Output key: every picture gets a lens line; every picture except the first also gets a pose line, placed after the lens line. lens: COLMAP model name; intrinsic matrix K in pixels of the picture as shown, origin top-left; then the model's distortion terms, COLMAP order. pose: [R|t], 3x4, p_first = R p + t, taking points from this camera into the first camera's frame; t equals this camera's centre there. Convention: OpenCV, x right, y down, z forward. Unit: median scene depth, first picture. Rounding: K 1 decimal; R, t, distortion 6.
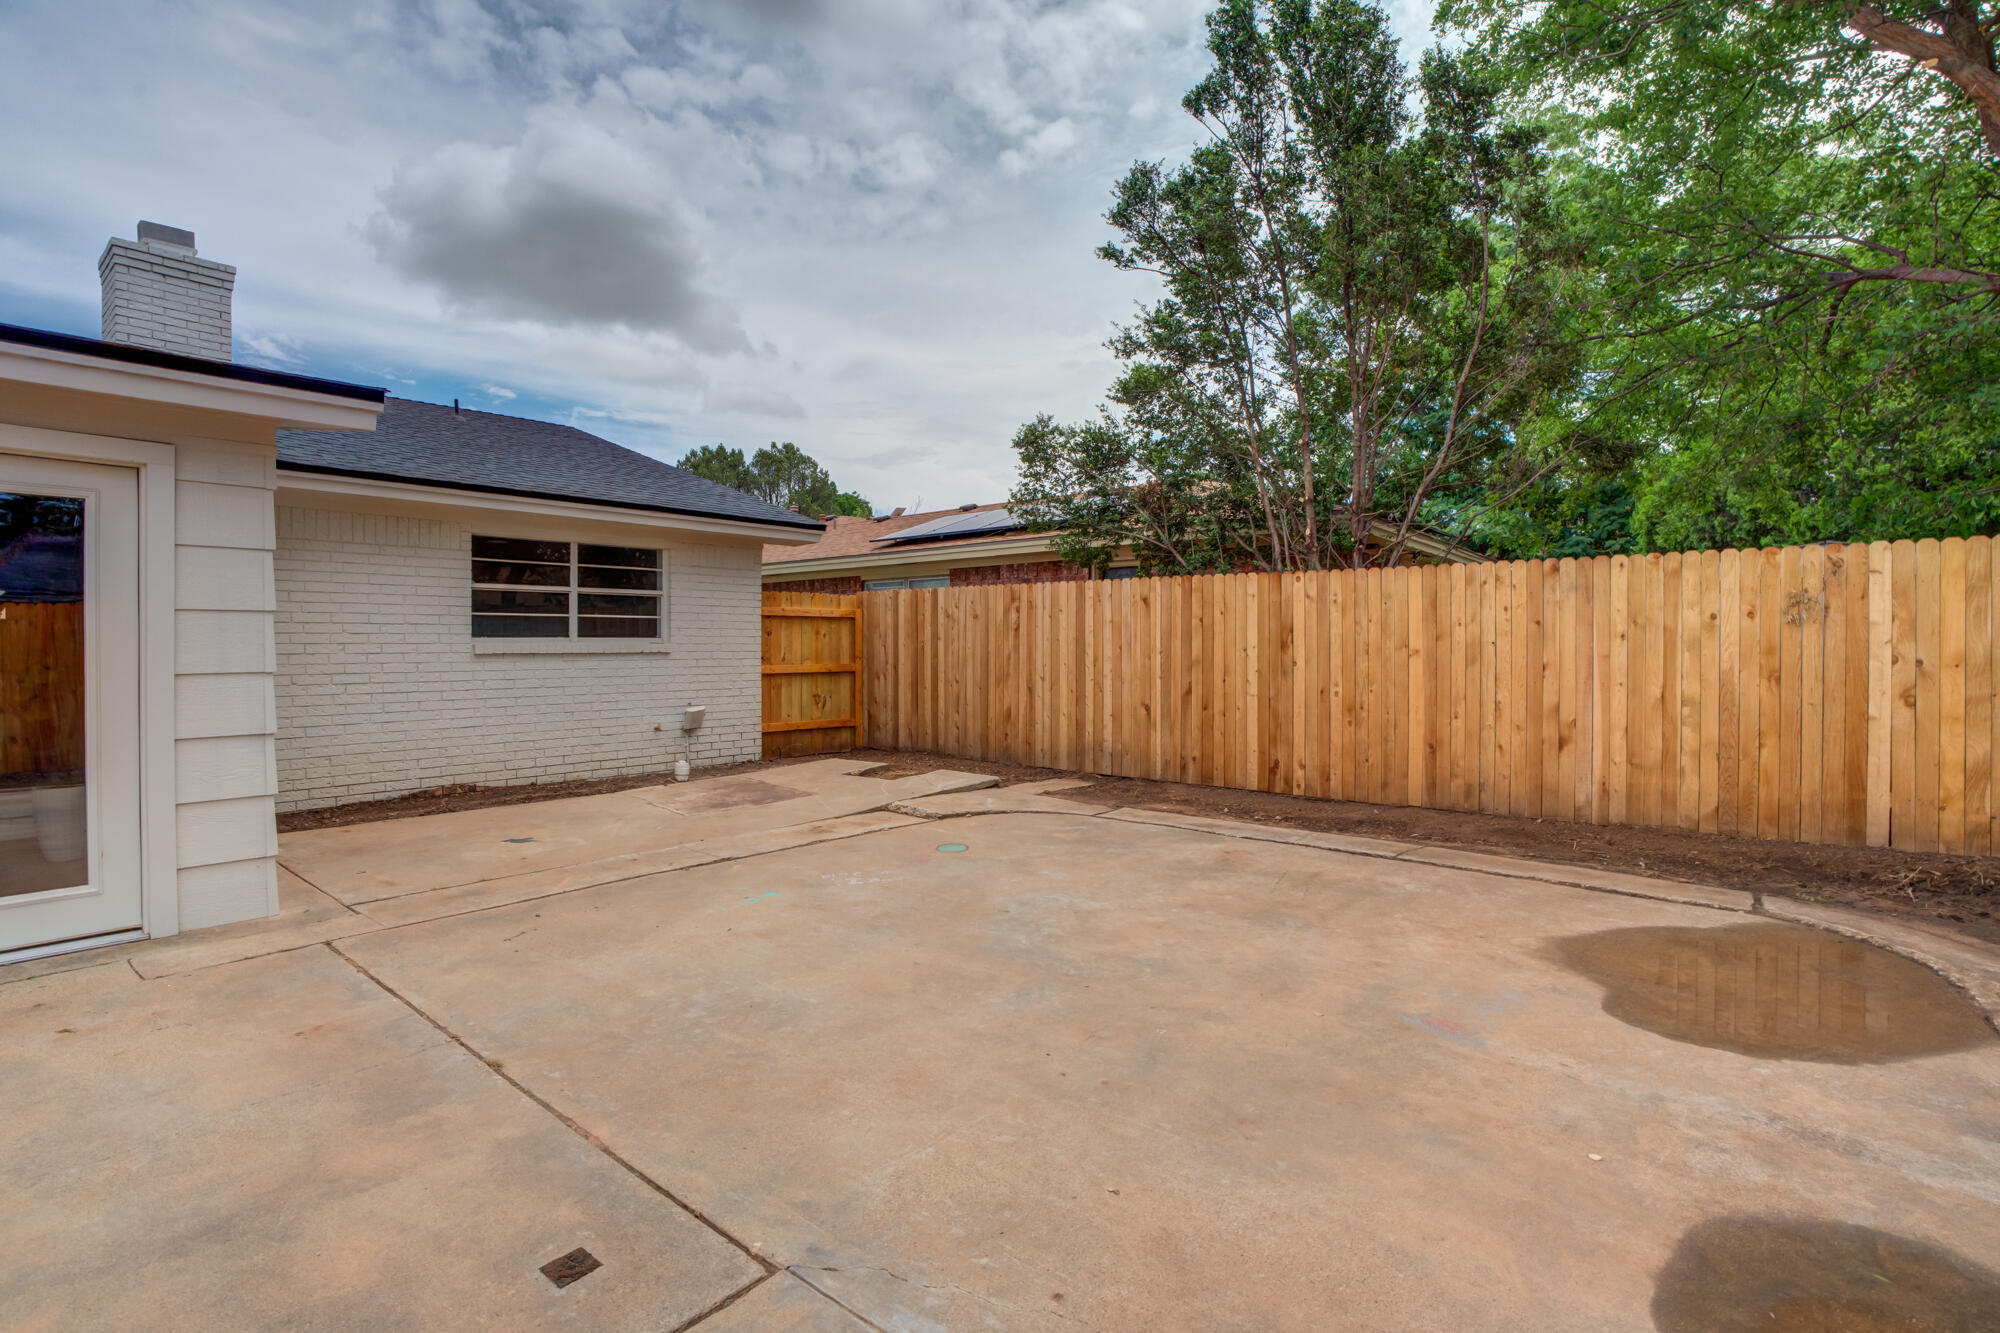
lens RADIAL K [[925.9, 0, 1006.5], [0, 925.9, 658.0], [0, 0, 1]] dist [-0.074501, 0.027291]
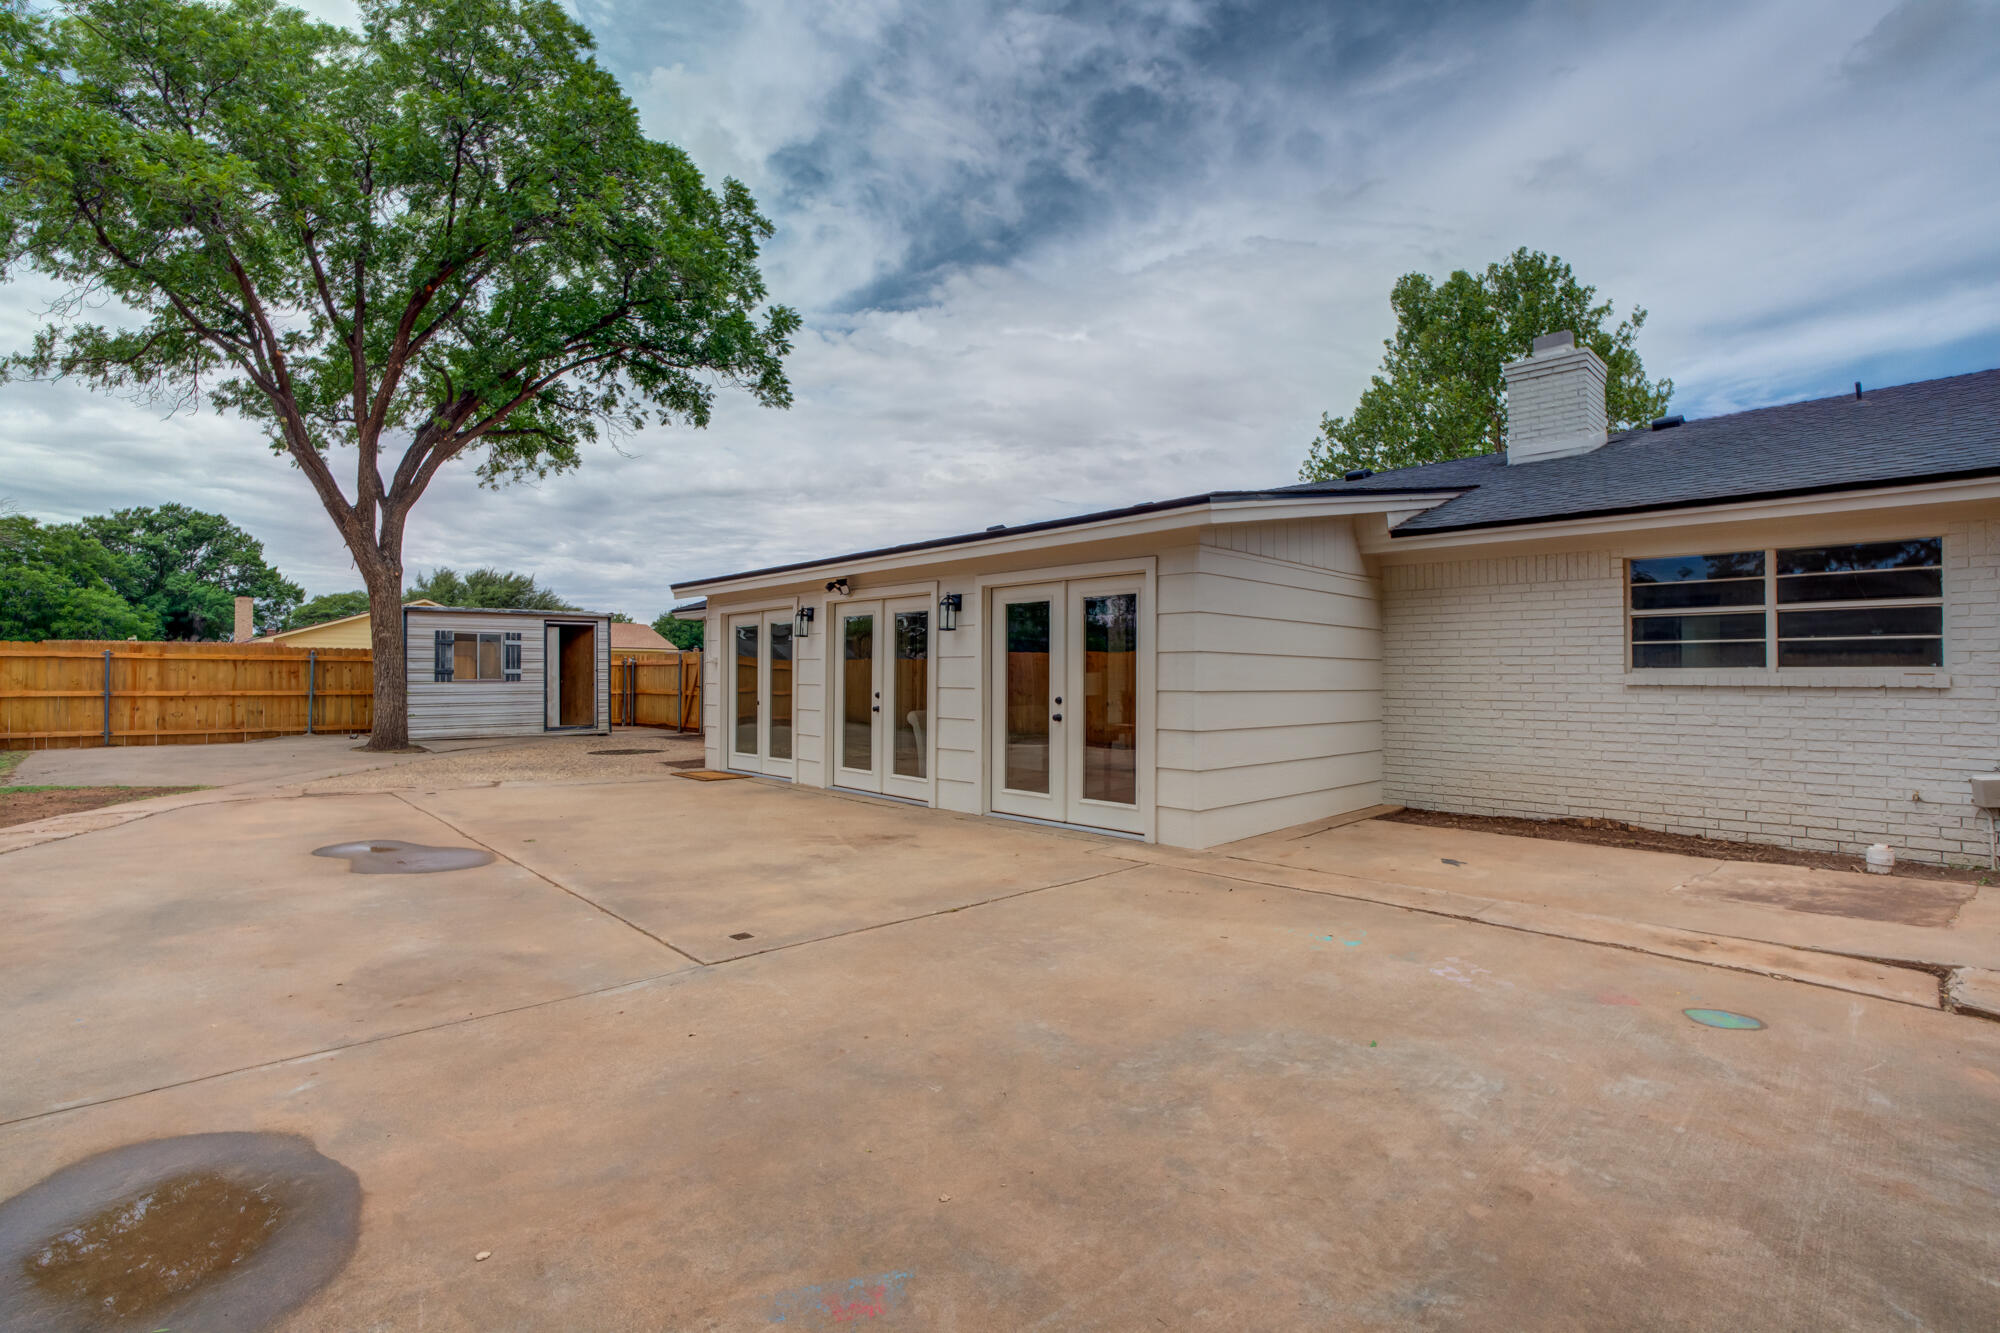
lens RADIAL K [[925.9, 0, 1006.5], [0, 925.9, 658.0], [0, 0, 1]] dist [-0.074501, 0.027291]
pose [[-0.125640, -0.019754, -0.991879, 0.493174], [-0.020652, 0.999637, -0.017292, -0.003842], [0.991861, 0.018312, -0.126002, 0.539824]]
